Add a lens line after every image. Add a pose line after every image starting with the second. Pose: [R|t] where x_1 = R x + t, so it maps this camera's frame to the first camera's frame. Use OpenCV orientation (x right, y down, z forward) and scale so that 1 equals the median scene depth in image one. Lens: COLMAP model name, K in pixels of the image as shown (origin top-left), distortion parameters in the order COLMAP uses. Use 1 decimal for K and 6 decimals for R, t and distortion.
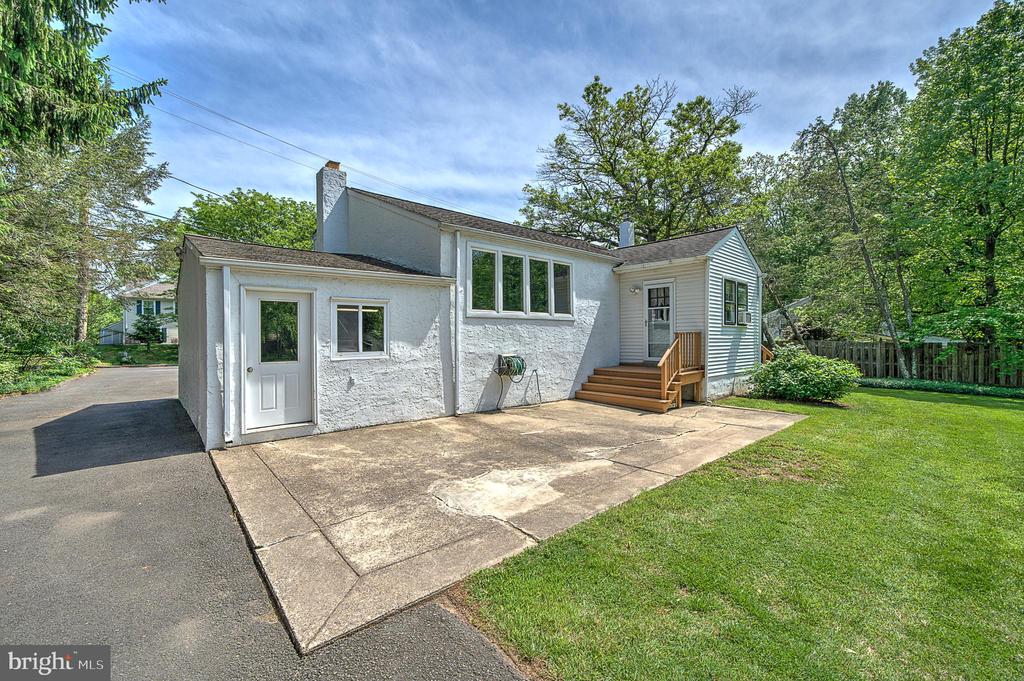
lens RADIAL K [[417.7, 0, 512.0], [0, 417.7, 337.7], [0, 0, 1]] dist [-0.000377, -0.000089]
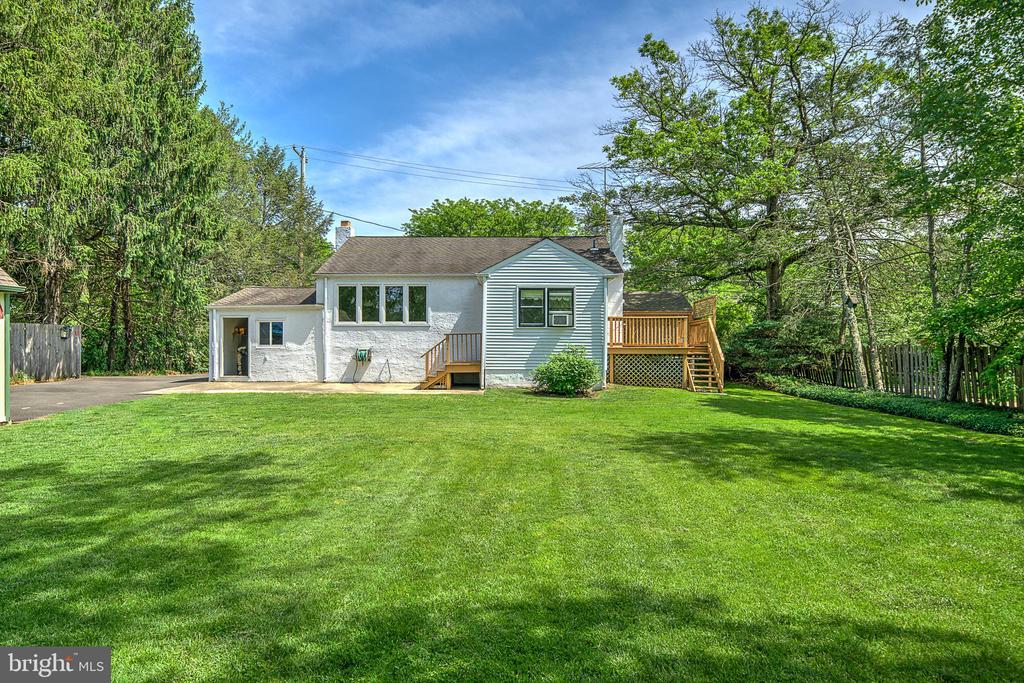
lens RADIAL K [[693.3, 0, 509.2], [0, 693.3, 346.7], [0, 0, 1]] dist [0.059364, -0.058870]
pose [[0.758228, -0.000307, -0.651990, 2.238042], [-0.004359, 0.999975, -0.005541, 0.046021], [0.651975, 0.007044, 0.758208, -0.677197]]
